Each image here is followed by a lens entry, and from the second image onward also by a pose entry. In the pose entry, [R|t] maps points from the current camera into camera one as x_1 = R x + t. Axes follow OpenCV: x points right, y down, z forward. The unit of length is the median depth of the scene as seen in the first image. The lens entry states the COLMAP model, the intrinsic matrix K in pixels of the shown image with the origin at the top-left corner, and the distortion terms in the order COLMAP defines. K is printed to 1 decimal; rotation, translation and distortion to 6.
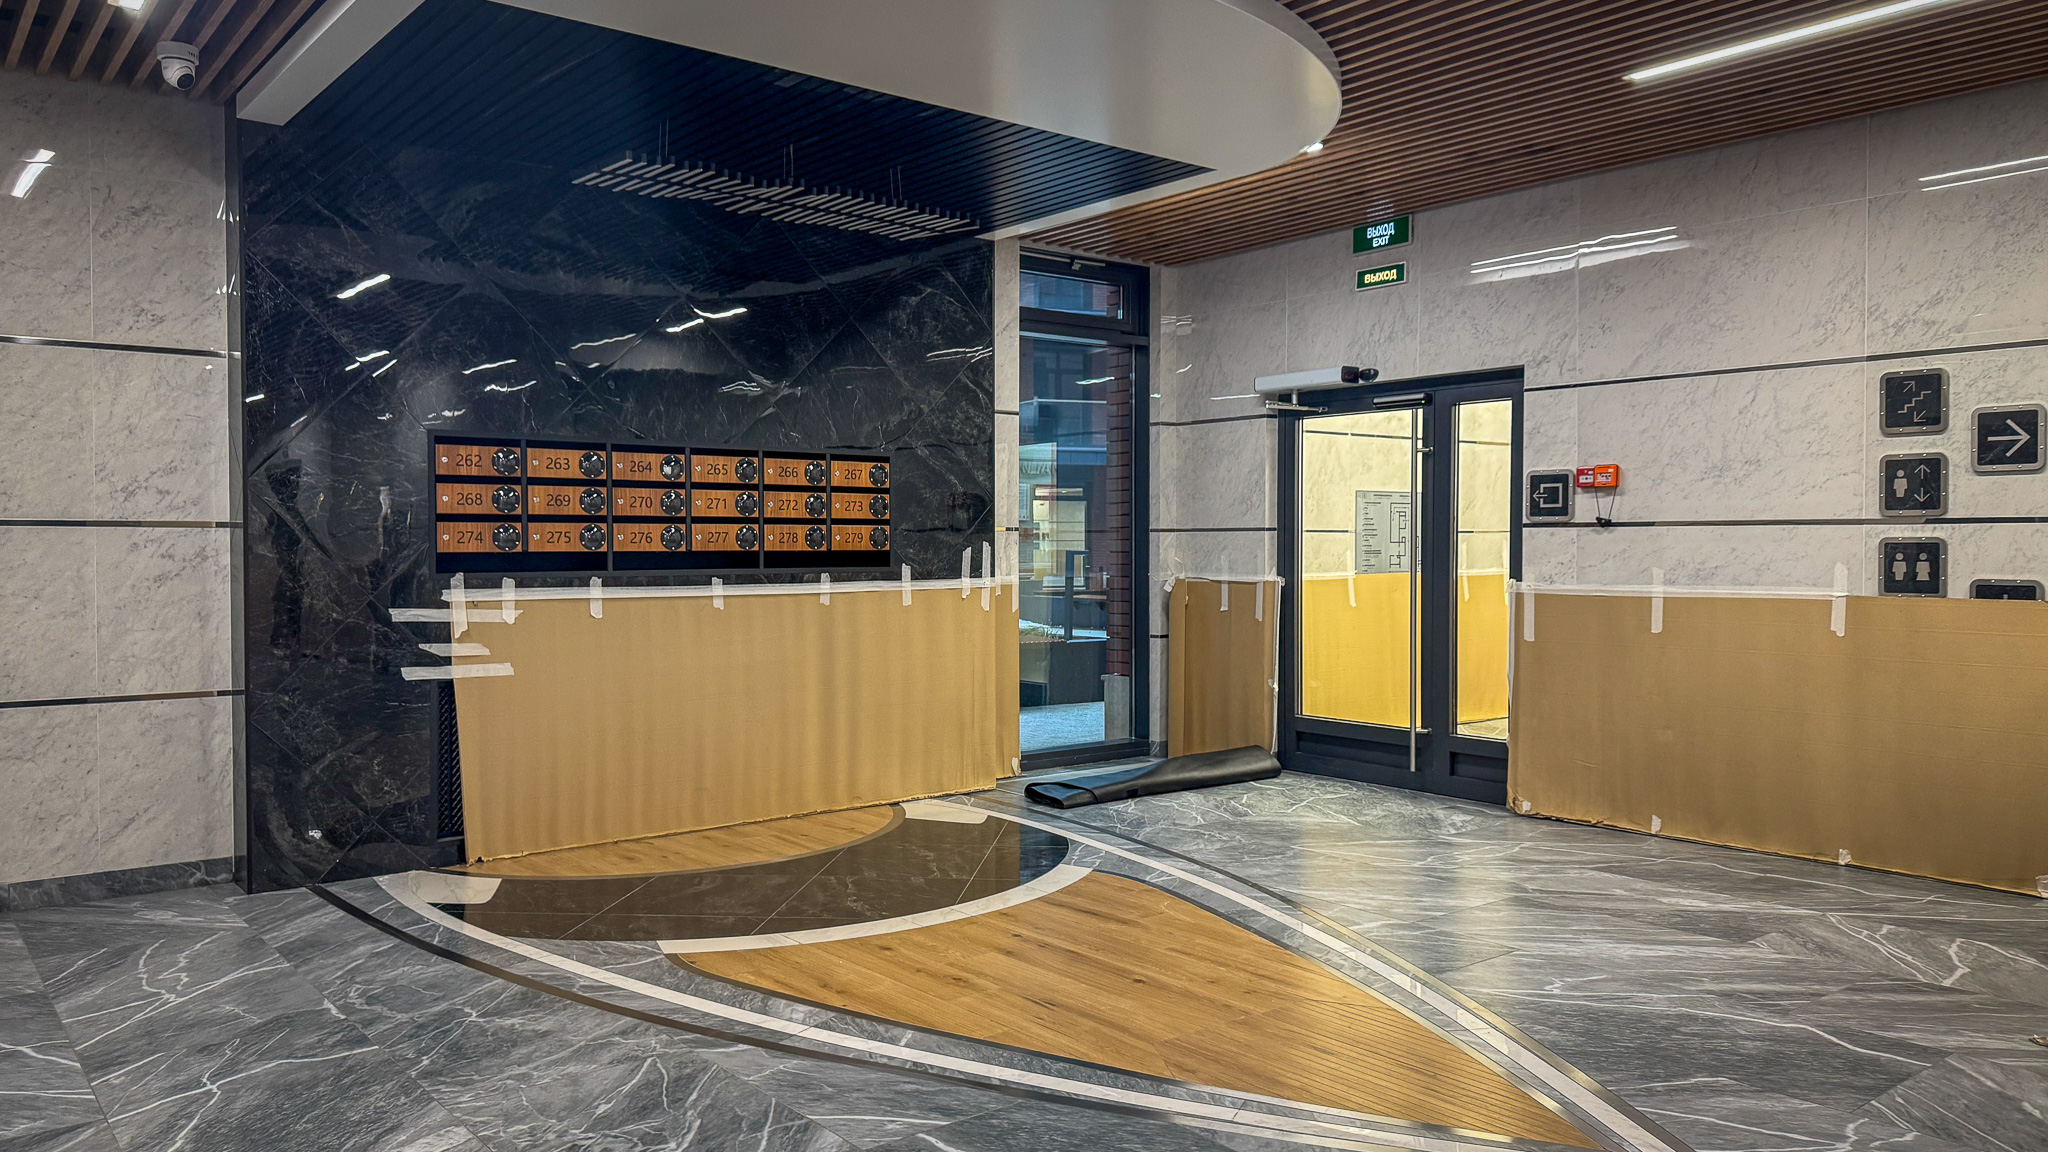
lens RADIAL K [[1441.6, 0, 1024.0], [0, 1441.6, 576.0], [0, 0, 1]] dist [0.113503, -0.142686]
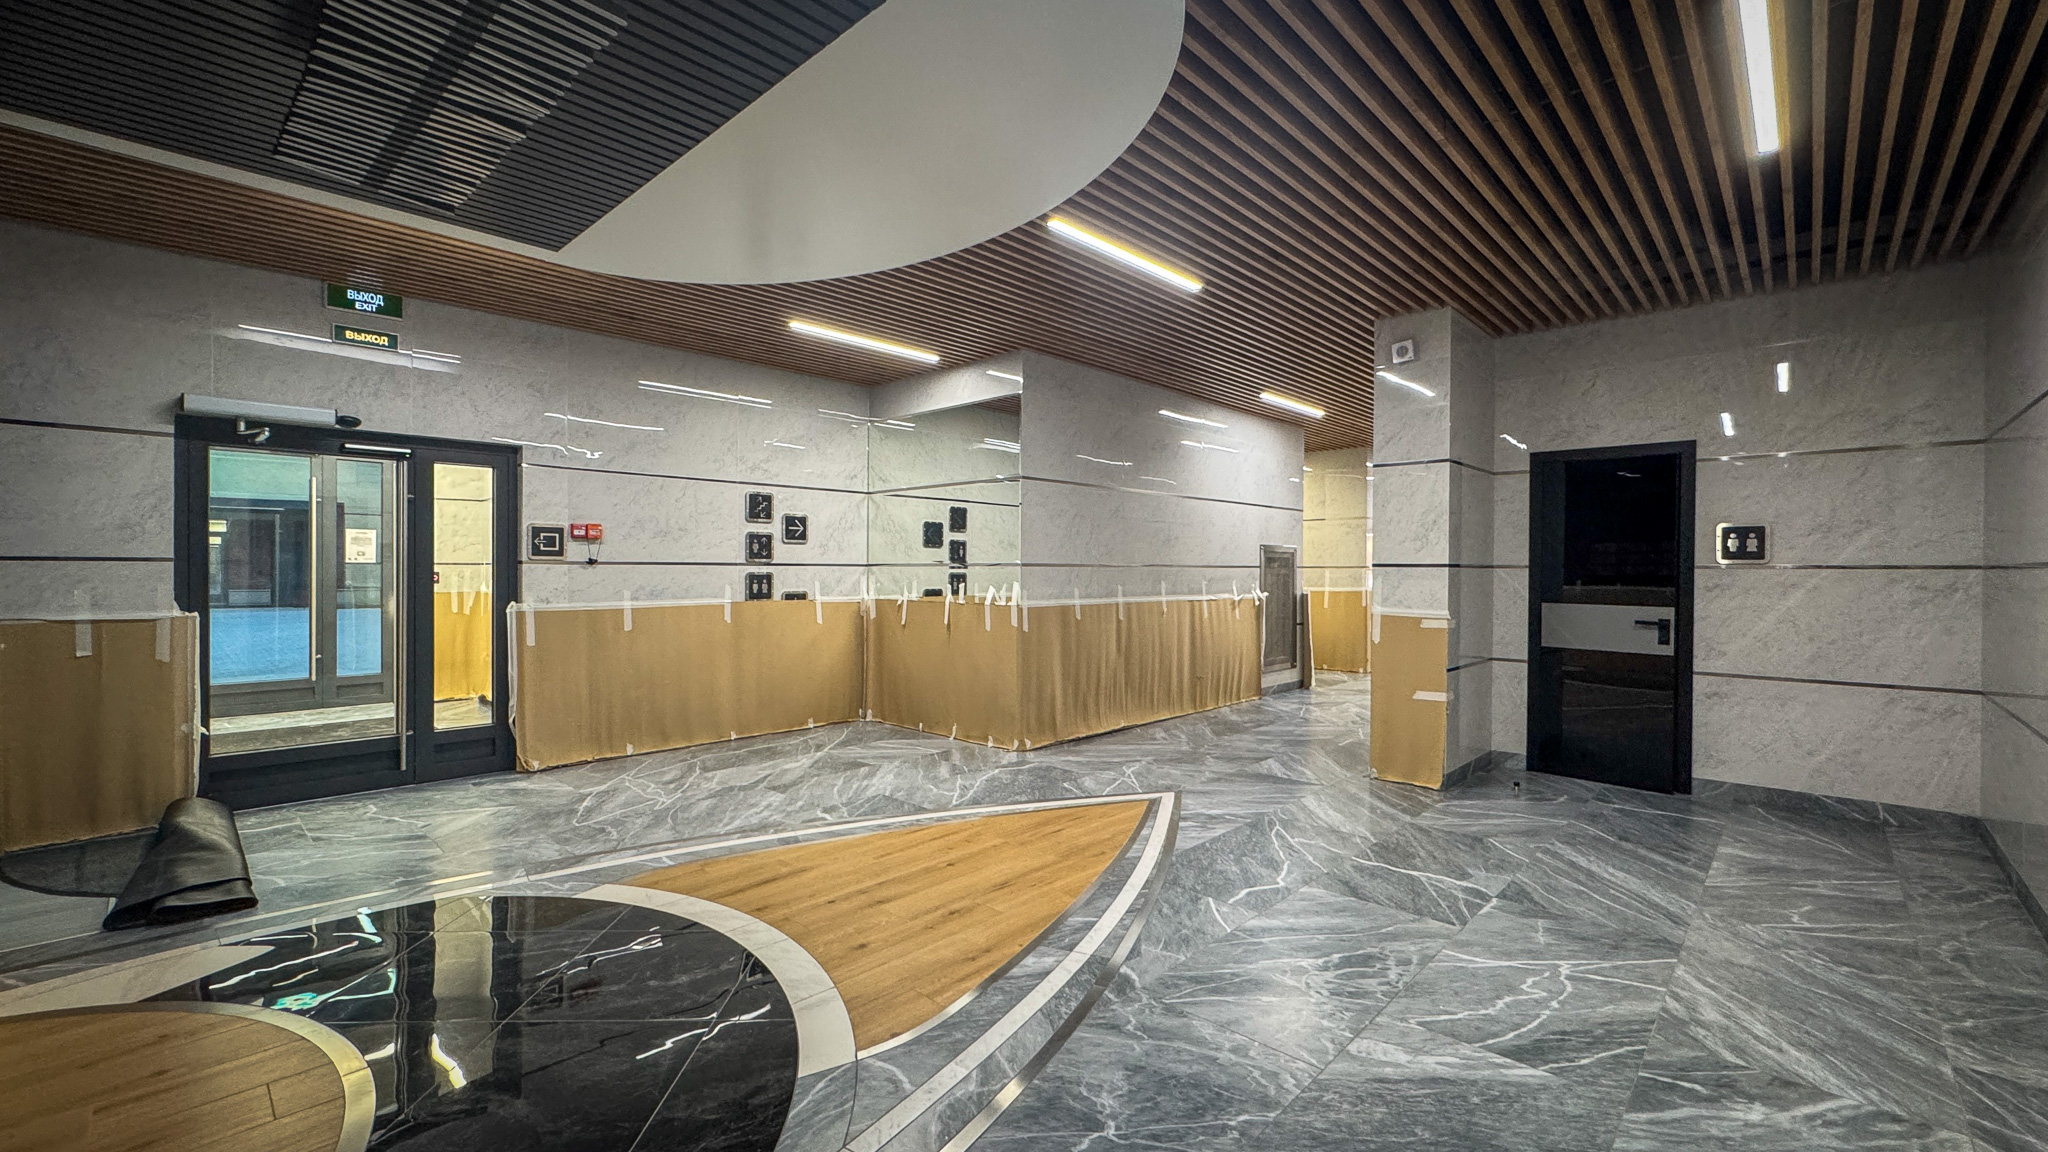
lens RADIAL K [[830.4, 0, 1023.5], [0, 830.4, 573.2], [0, 0, 1]] dist [-0.003286, 0.000281]
pose [[-0.127535, -0.004661, 0.991823, -0.713772], [0.017829, 0.999817, 0.006992, -0.030960], [-0.991674, 0.018574, -0.127429, 0.917360]]
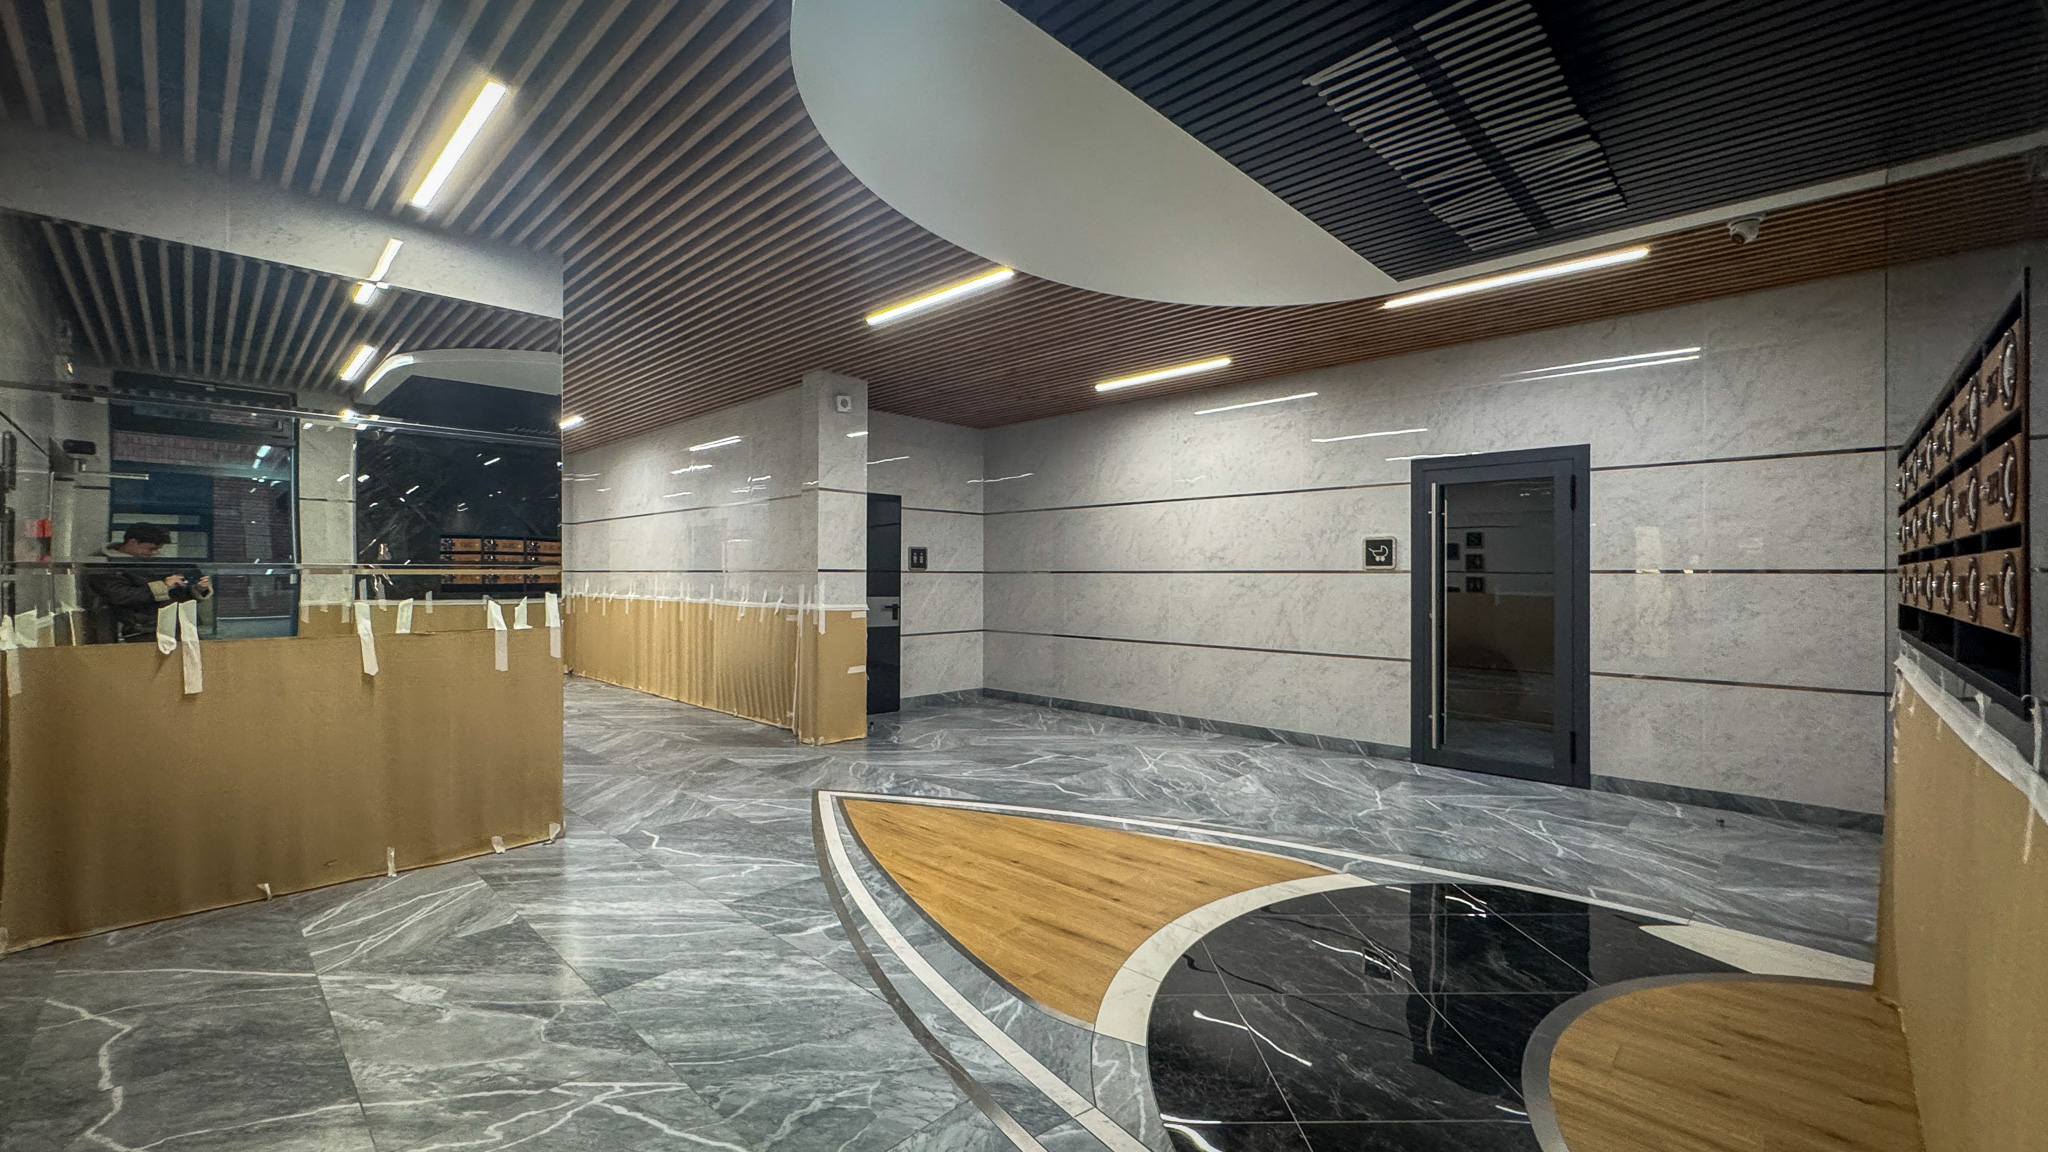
lens RADIAL K [[828.2, 0, 1017.5], [0, 828.2, 572.9], [0, 0, 1]] dist [-0.001332, -0.000005]
pose [[-0.992929, -0.000984, -0.118703, 0.164163], [-0.003212, 0.999822, 0.018578, -0.047614], [0.118664, 0.018828, -0.992756, 1.684631]]
